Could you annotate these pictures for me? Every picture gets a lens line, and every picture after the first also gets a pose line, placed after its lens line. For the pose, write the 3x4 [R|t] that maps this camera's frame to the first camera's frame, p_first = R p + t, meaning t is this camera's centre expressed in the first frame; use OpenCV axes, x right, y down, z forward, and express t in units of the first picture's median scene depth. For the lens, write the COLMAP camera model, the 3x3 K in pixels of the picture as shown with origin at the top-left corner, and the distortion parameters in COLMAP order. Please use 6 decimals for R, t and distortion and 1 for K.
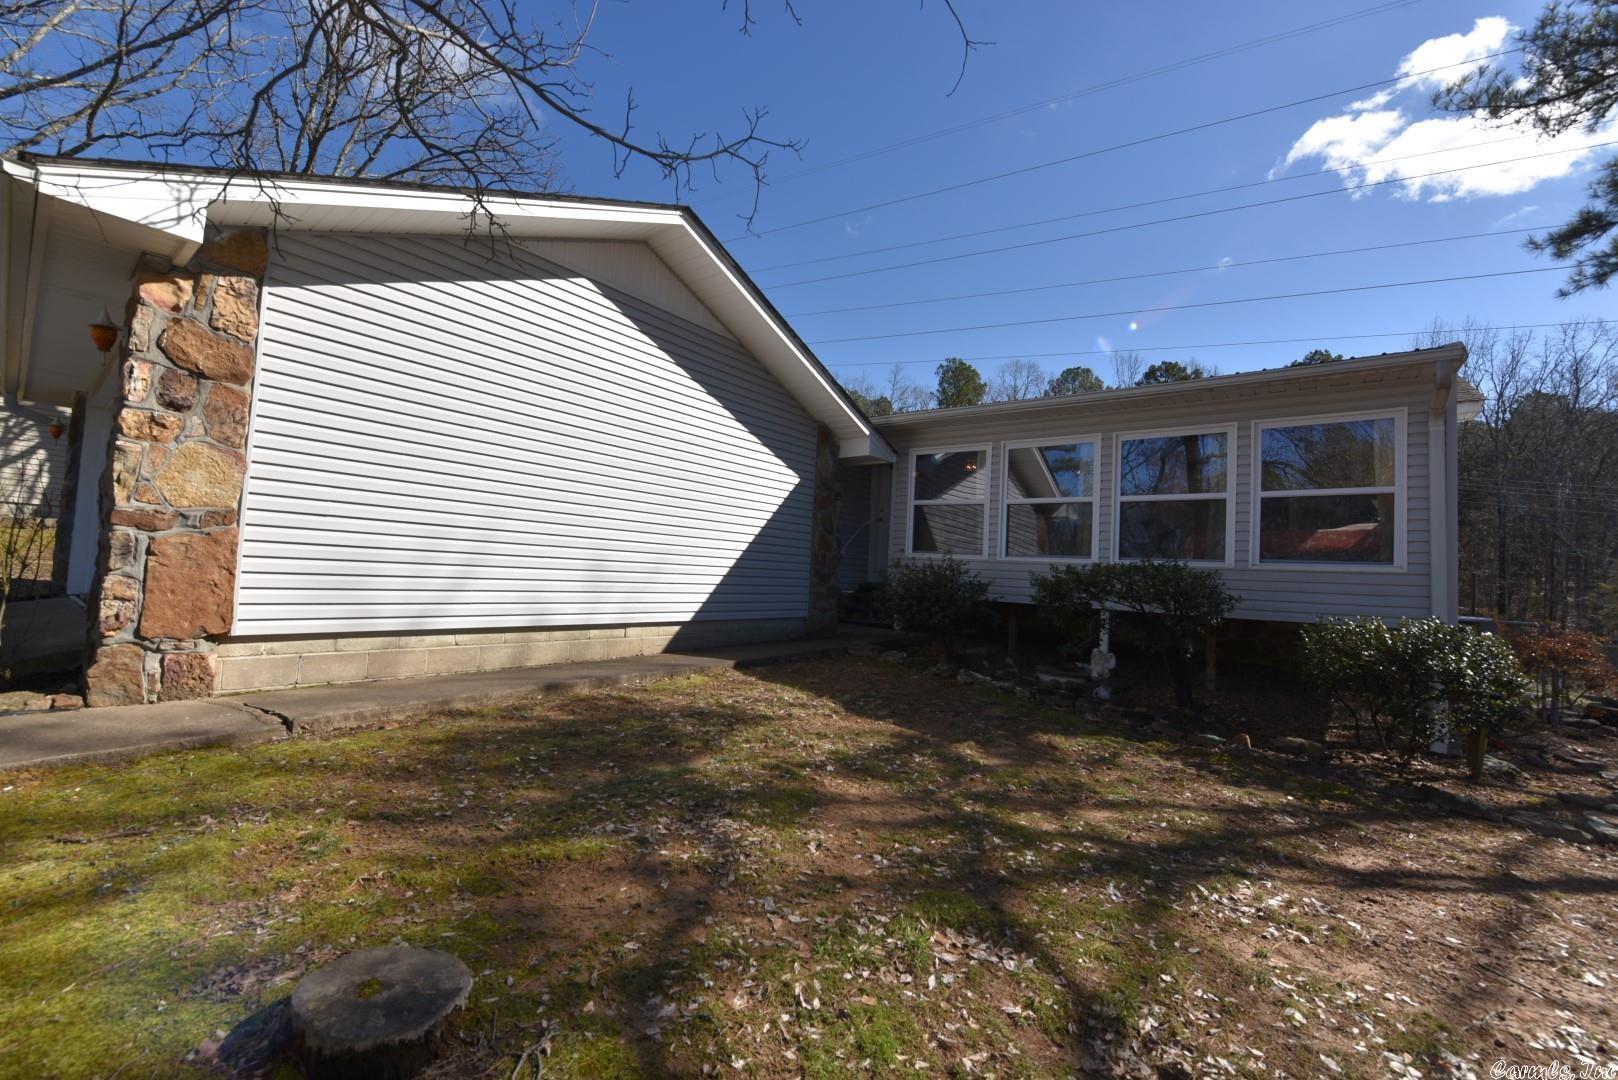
lens RADIAL K [[651.7, 0, 810.8], [0, 651.7, 536.9], [0, 0, 1]] dist [-0.013494, -0.002153]
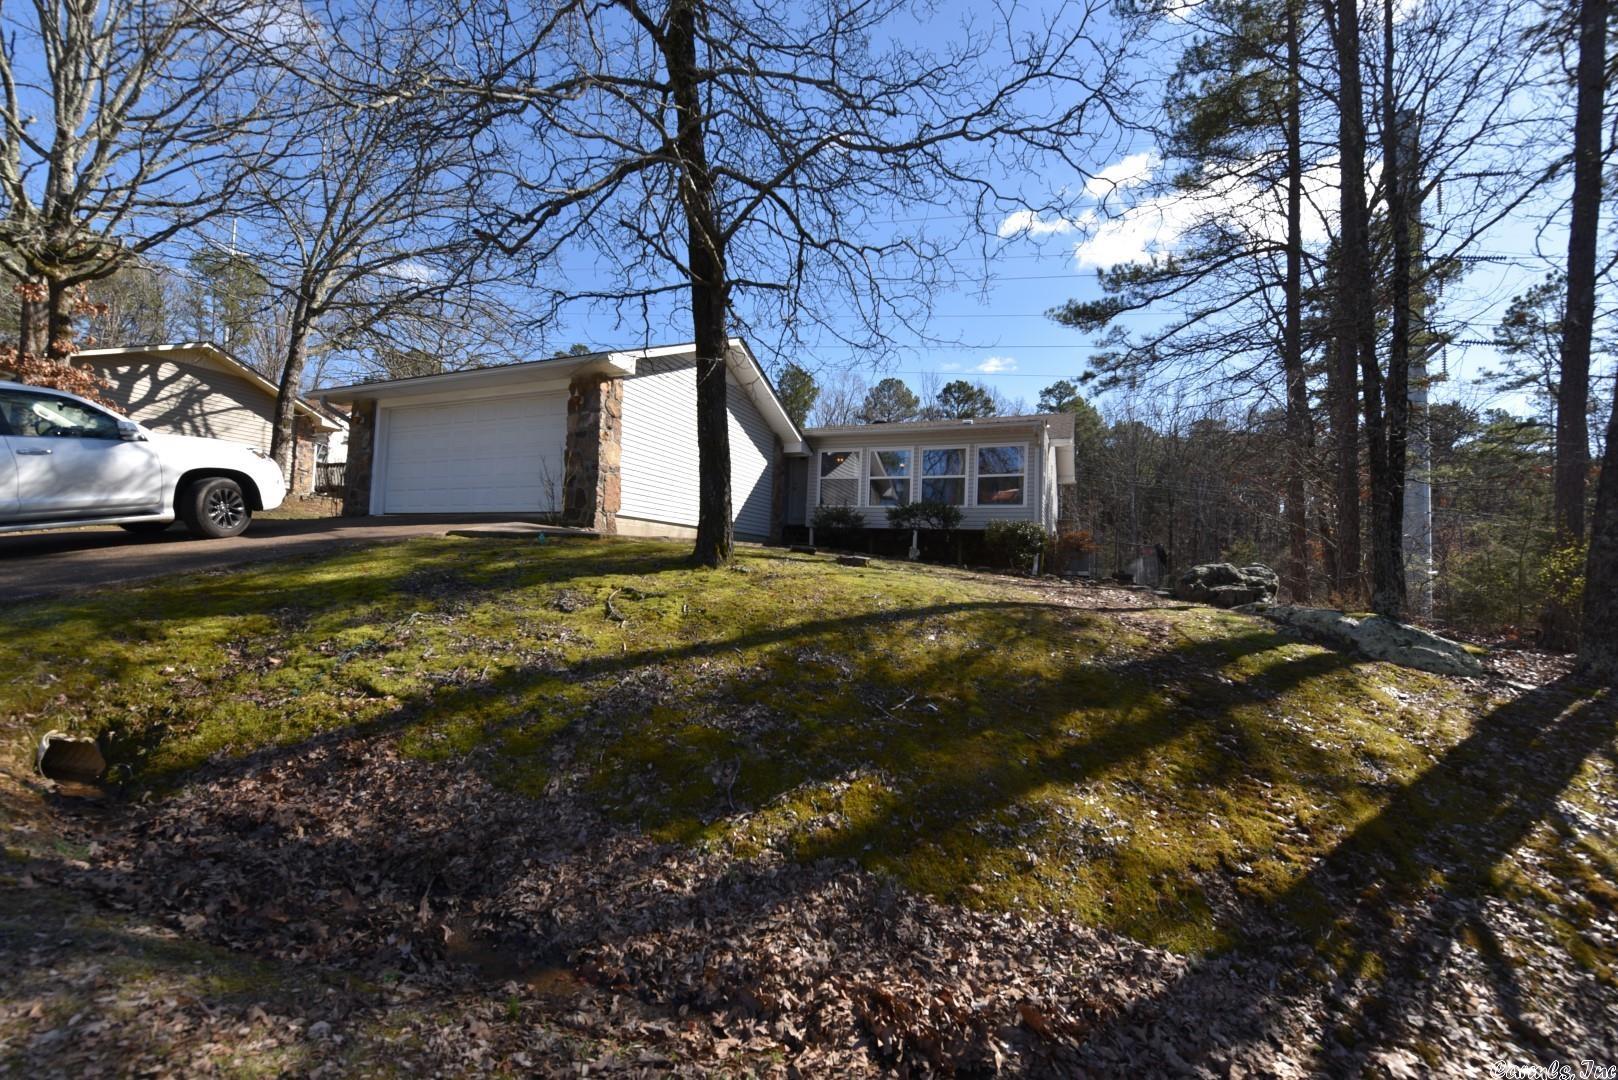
lens RADIAL K [[651.7, 0, 817.0], [0, 651.7, 538.1], [0, 0, 1]] dist [-0.013494, -0.002153]
pose [[0.960868, 0.000218, 0.277008, -0.494546], [-0.004841, 0.999860, 0.016007, 0.119565], [-0.276965, -0.016721, 0.960734, -1.058323]]
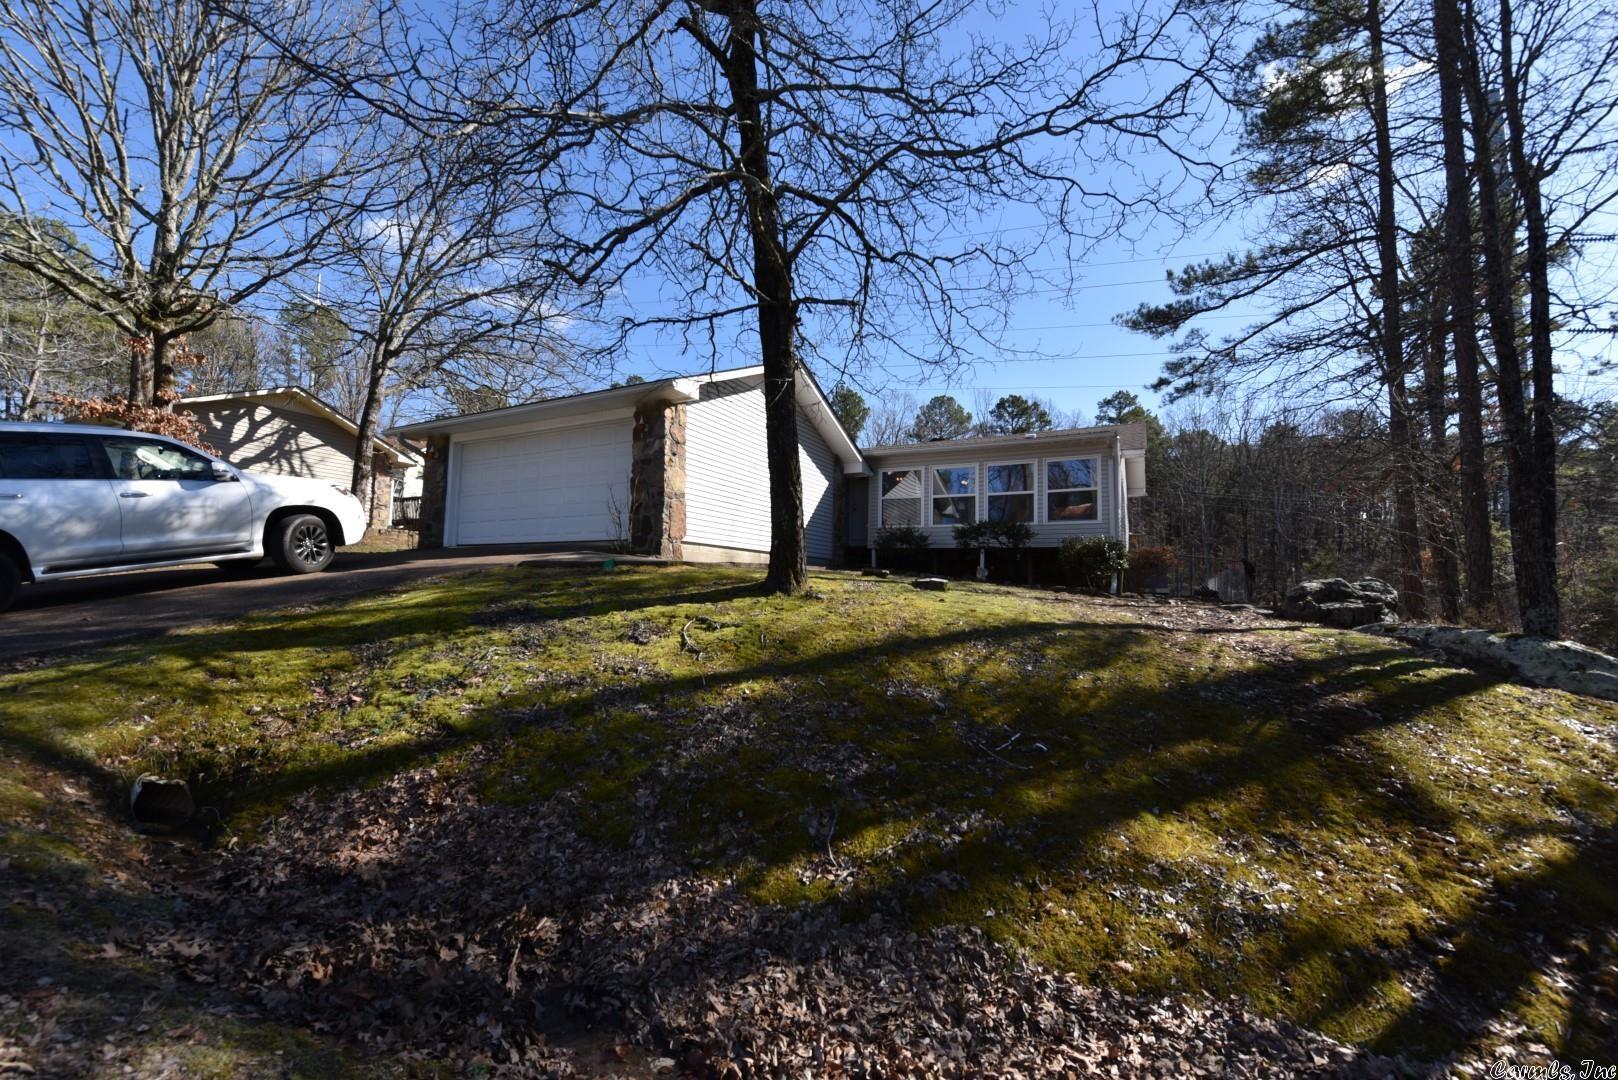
lens RADIAL K [[651.7, 0, 815.3], [0, 651.7, 538.5], [0, 0, 1]] dist [-0.013494, -0.002153]
pose [[0.979995, -0.014601, 0.198488, -0.520560], [0.018139, 0.999707, -0.016015, 0.115168], [-0.198196, 0.019295, 0.979973, -1.003563]]
